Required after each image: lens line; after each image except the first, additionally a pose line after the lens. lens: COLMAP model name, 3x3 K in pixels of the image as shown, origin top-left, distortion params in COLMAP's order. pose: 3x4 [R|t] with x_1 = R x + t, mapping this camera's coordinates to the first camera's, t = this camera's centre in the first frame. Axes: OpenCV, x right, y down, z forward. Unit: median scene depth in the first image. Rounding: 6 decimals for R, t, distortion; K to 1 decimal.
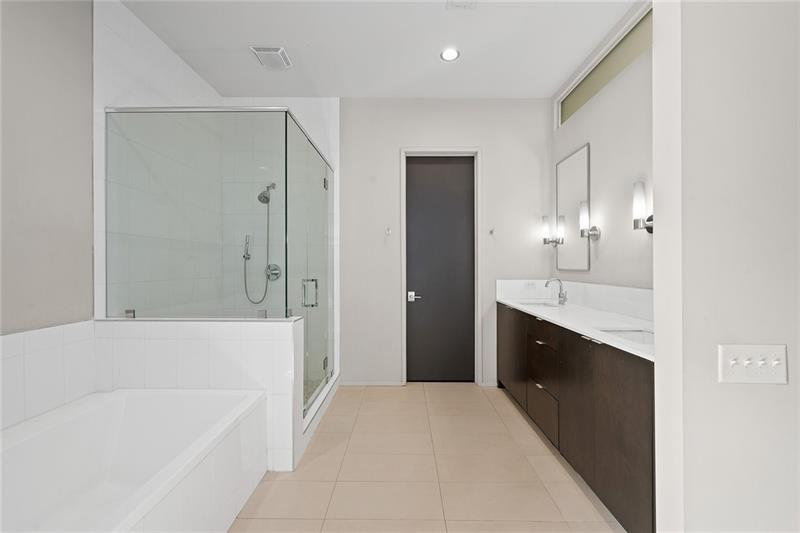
lens RADIAL K [[341.7, 0, 397.0], [0, 341.7, 266.0], [0, 0, 1]] dist [0.019126, 0.000034]
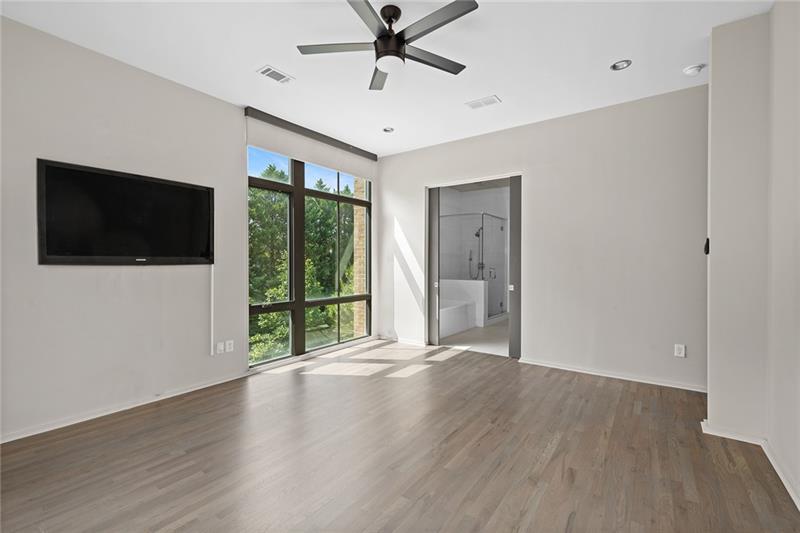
lens RADIAL K [[360.8, 0, 396.1], [0, 360.8, 267.0], [0, 0, 1]] dist [-0.000186, -0.000009]
pose [[0.815765, 0.007284, -0.578338, 0.971889], [-0.003284, 0.999963, 0.007961, 0.012486], [0.578374, -0.004595, 0.815759, -2.215698]]
